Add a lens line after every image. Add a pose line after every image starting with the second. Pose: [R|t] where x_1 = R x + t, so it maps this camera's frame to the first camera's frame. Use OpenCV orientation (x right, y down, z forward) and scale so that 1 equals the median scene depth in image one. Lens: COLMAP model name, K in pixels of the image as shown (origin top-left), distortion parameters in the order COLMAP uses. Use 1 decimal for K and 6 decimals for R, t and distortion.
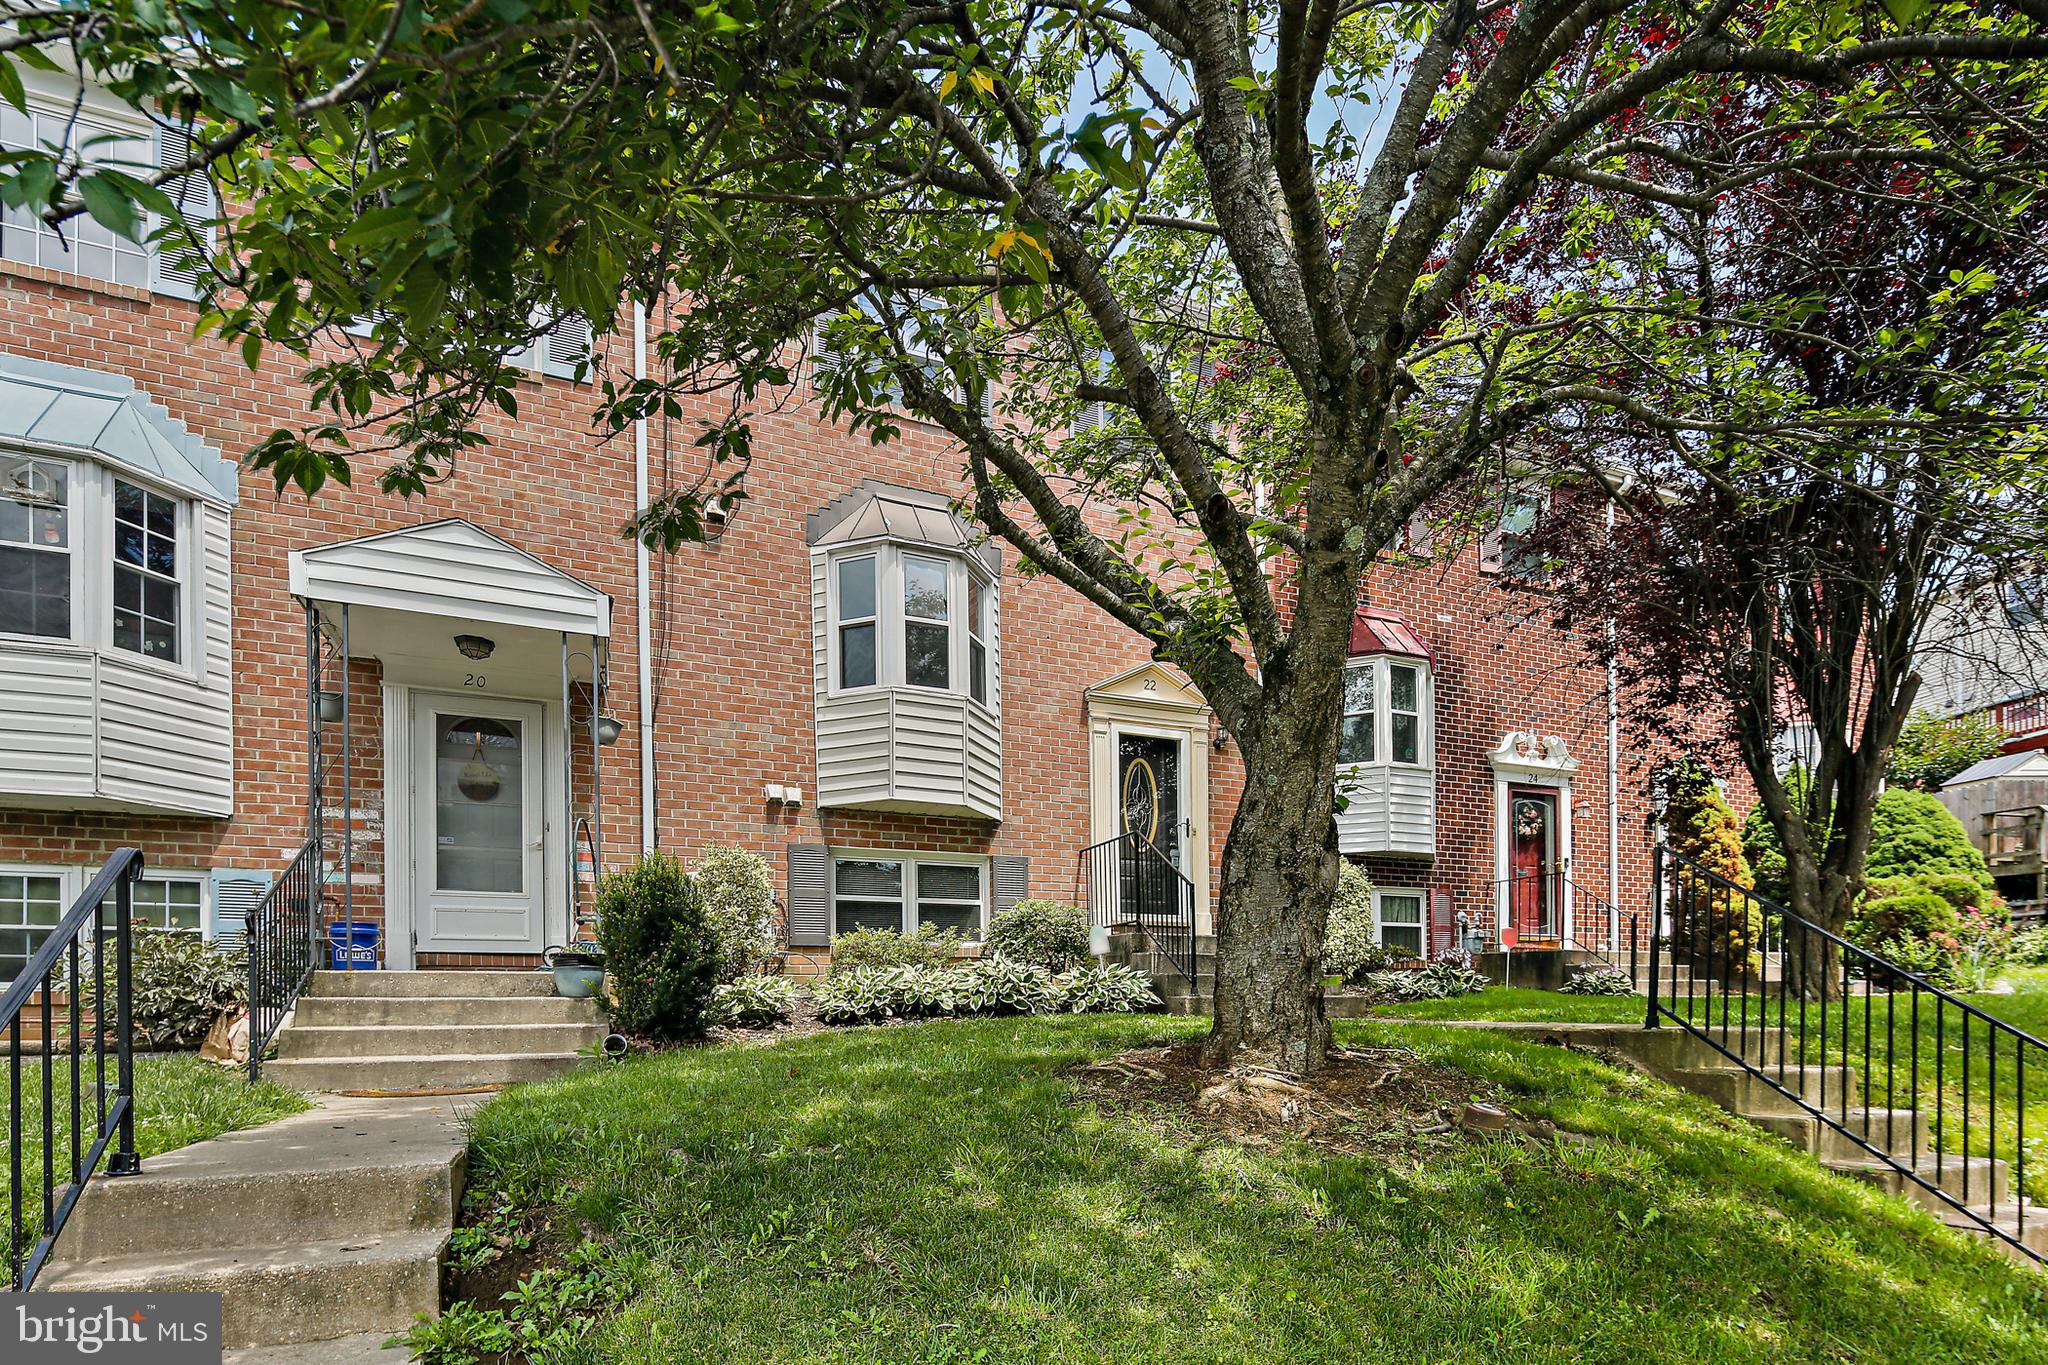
lens RADIAL K [[1030.8, 0, 1045.6], [0, 1030.8, 1002.2], [0, 0, 1]] dist [0.003304, -0.000107]
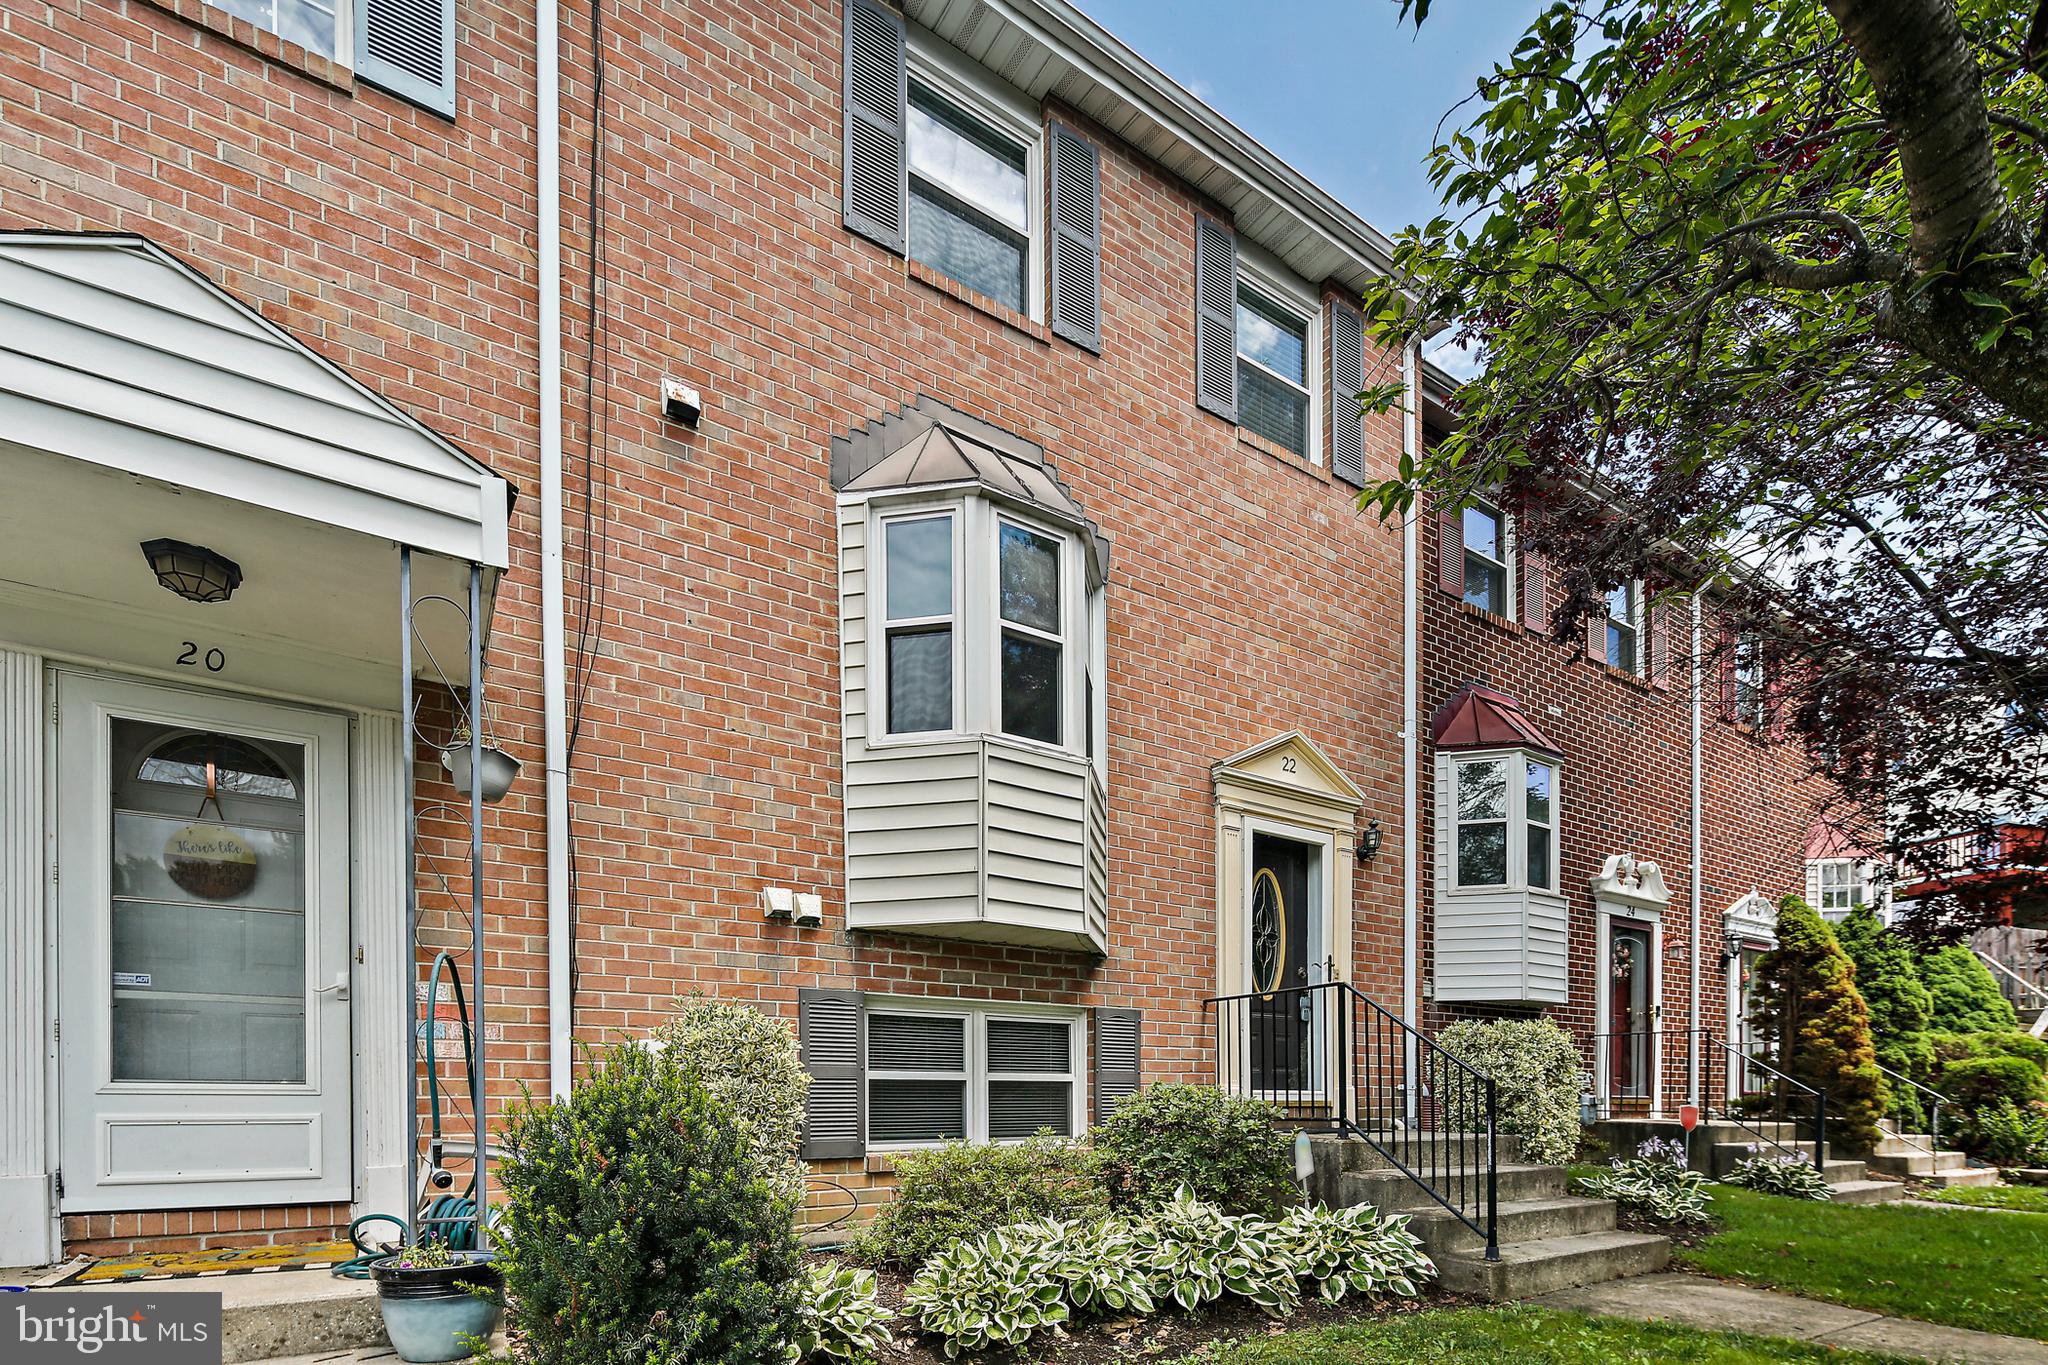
lens RADIAL K [[985.4, 0, 1028.7], [0, 985.4, 1106.1], [0, 0, 1]] dist [0.003311, -0.003725]
pose [[0.987424, 0.008047, 0.157889, -0.206761], [-0.010432, 0.999844, 0.014283, -0.094520], [-0.157750, -0.015750, 0.987354, 0.413361]]
